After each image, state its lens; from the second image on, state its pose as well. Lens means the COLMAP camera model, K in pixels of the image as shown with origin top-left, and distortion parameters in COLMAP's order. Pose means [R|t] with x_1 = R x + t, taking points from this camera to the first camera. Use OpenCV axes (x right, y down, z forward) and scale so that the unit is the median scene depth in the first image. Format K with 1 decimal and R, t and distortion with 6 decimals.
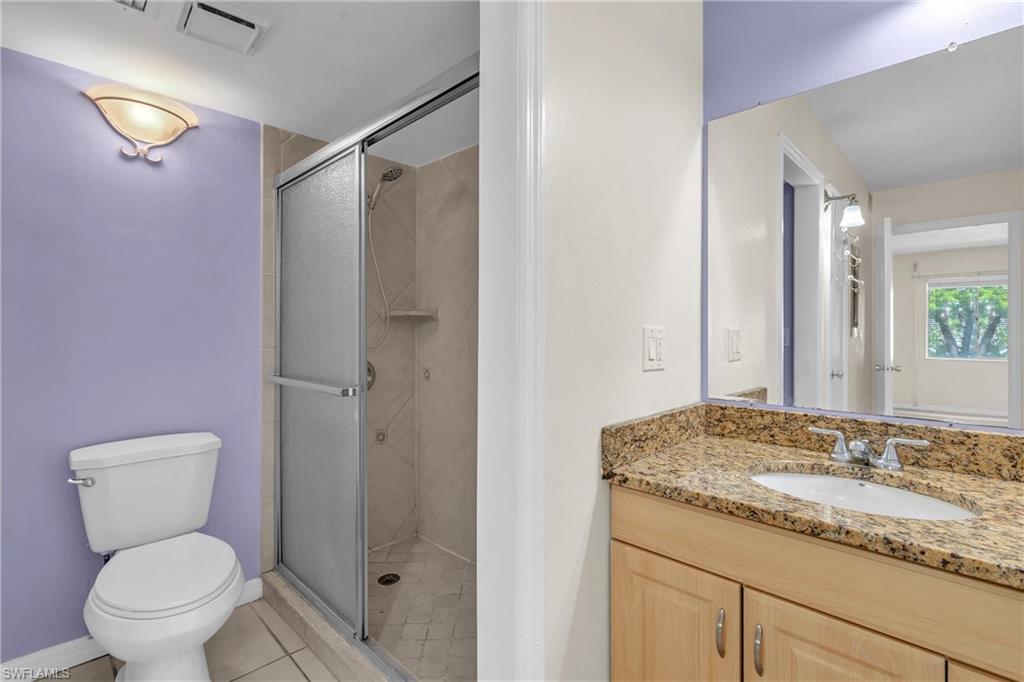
lens RADIAL K [[465.5, 0, 511.1], [0, 465.5, 334.3], [0, 0, 1]] dist [0.000513, 0.000482]
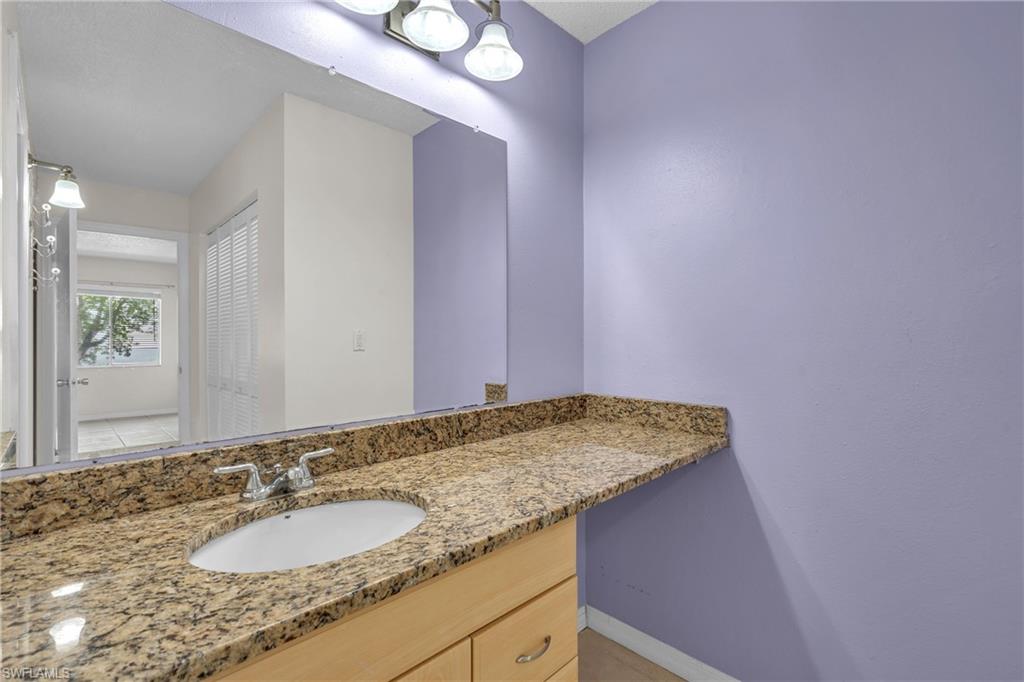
lens RADIAL K [[465.5, 0, 511.2], [0, 465.5, 340.9], [0, 0, 1]] dist [0.000513, 0.000482]
pose [[0.017088, -0.008171, 0.999821, -0.106876], [0.010136, 0.999917, 0.007998, -0.007364], [-0.999803, 0.009998, 0.017169, 0.581881]]
